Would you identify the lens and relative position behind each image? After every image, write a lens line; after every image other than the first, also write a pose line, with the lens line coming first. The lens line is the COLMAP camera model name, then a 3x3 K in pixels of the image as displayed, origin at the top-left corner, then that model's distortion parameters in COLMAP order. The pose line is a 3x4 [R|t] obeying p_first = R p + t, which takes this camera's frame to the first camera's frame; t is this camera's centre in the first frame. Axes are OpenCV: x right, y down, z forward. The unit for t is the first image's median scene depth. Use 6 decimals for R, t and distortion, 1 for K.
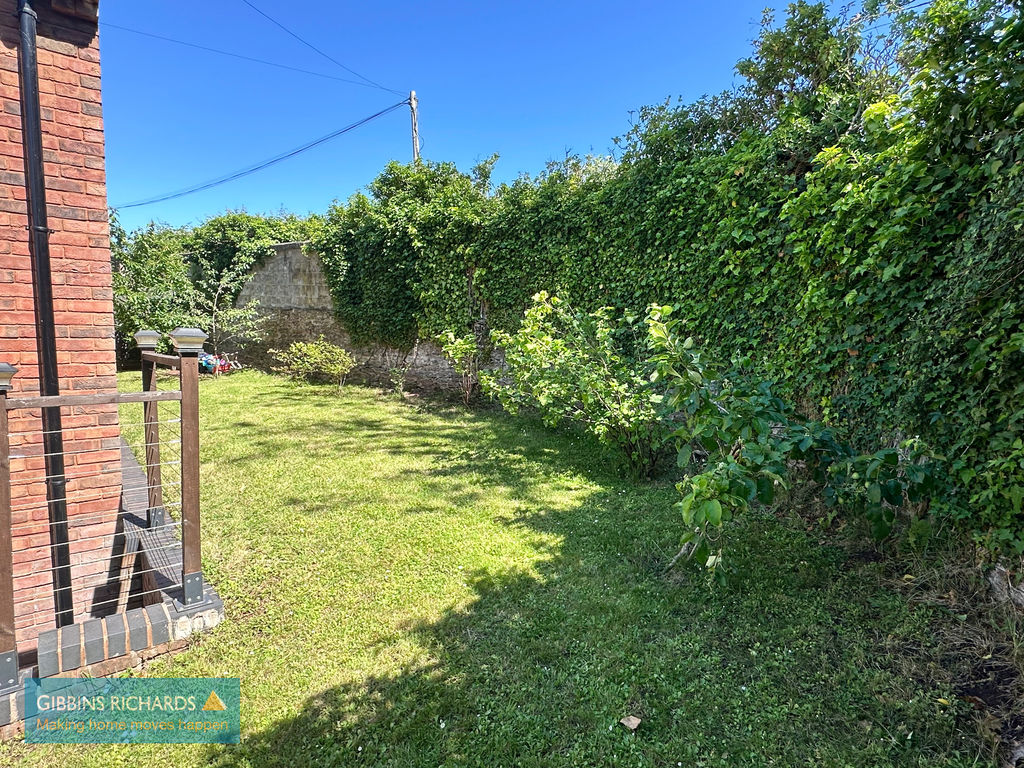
lens RADIAL K [[564.1, 0, 508.9], [0, 564.1, 384.7], [0, 0, 1]] dist [-0.004184, -0.000074]
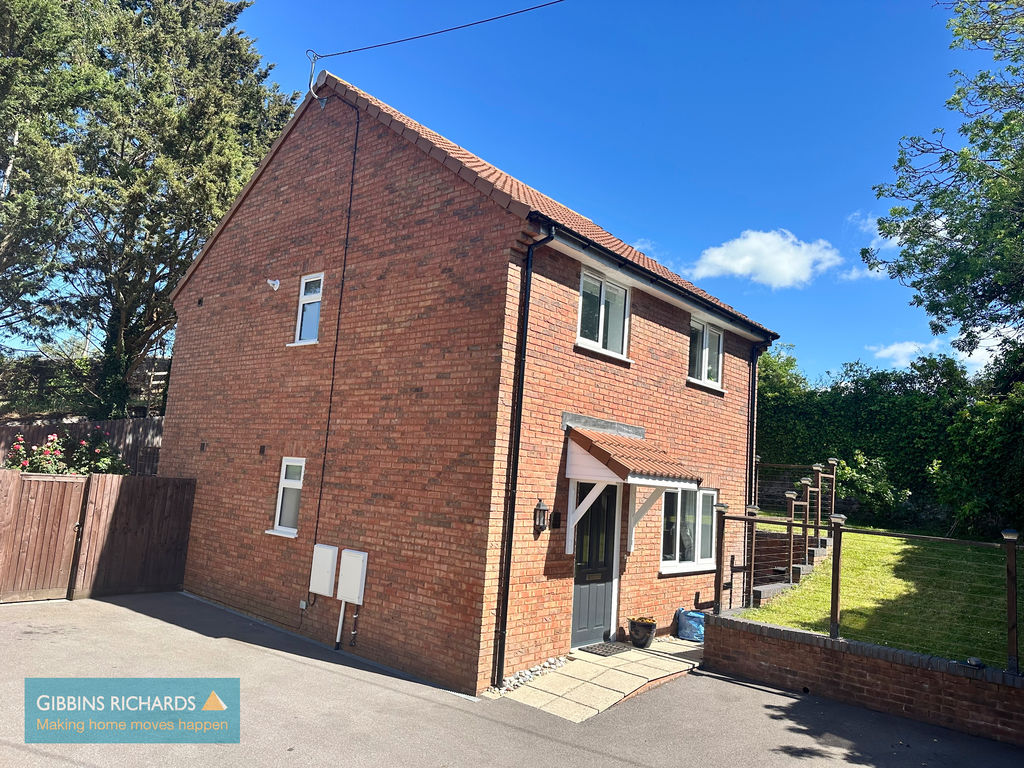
lens RADIAL K [[717.4, 0, 514.5], [0, 717.4, 384.7], [0, 0, 1]] dist [0.013384, -0.006517]
pose [[0.980528, 0.081780, 0.178543, -1.682873], [-0.044080, 0.977620, -0.205711, 0.228373], [-0.191370, 0.193835, 0.962188, -1.536236]]
